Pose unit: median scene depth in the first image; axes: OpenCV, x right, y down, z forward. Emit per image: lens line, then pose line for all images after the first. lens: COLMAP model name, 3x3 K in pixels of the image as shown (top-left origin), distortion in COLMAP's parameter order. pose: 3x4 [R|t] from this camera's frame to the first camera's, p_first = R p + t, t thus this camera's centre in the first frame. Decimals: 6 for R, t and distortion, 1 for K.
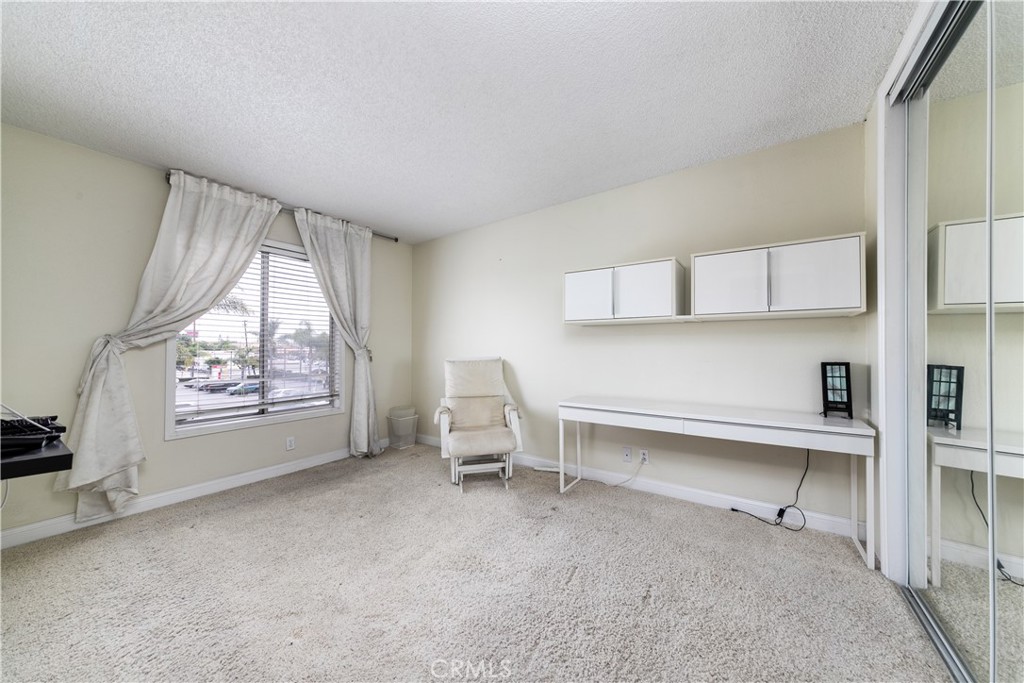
lens RADIAL K [[360.4, 0, 514.4], [0, 360.4, 347.0], [0, 0, 1]] dist [0.000940, 0.000063]
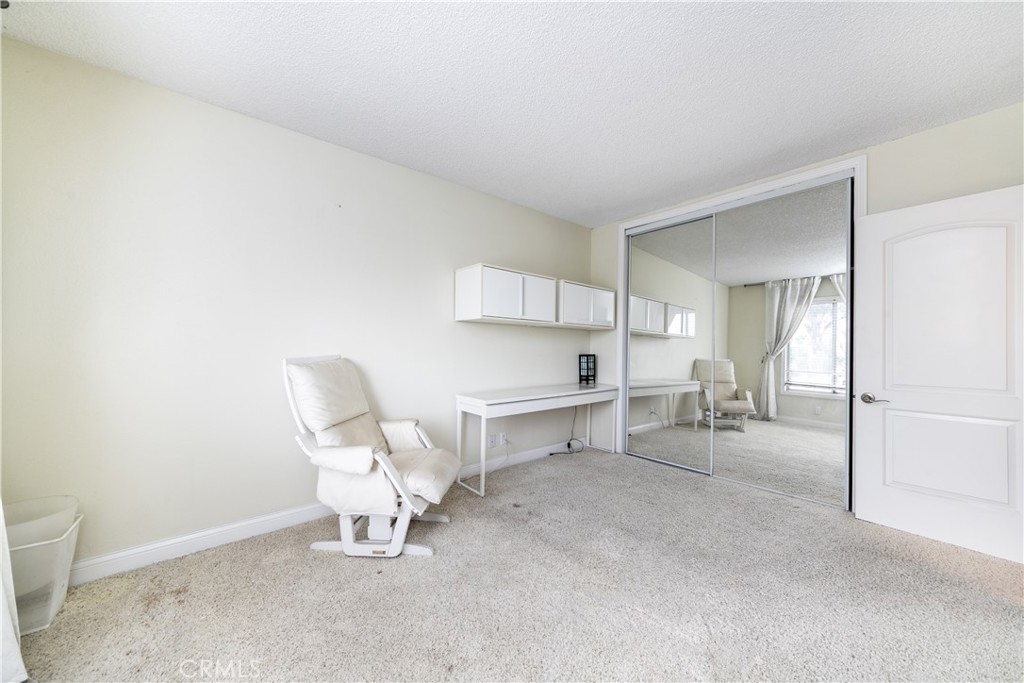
lens RADIAL K [[360.4, 0, 514.4], [0, 360.4, 347.0], [0, 0, 1]] dist [0.000940, 0.000063]
pose [[0.255419, 0.003682, 0.966824, -0.961842], [-0.017035, 0.999855, 0.000692, 0.009696], [-0.966680, -0.016647, 0.255444, 0.849856]]
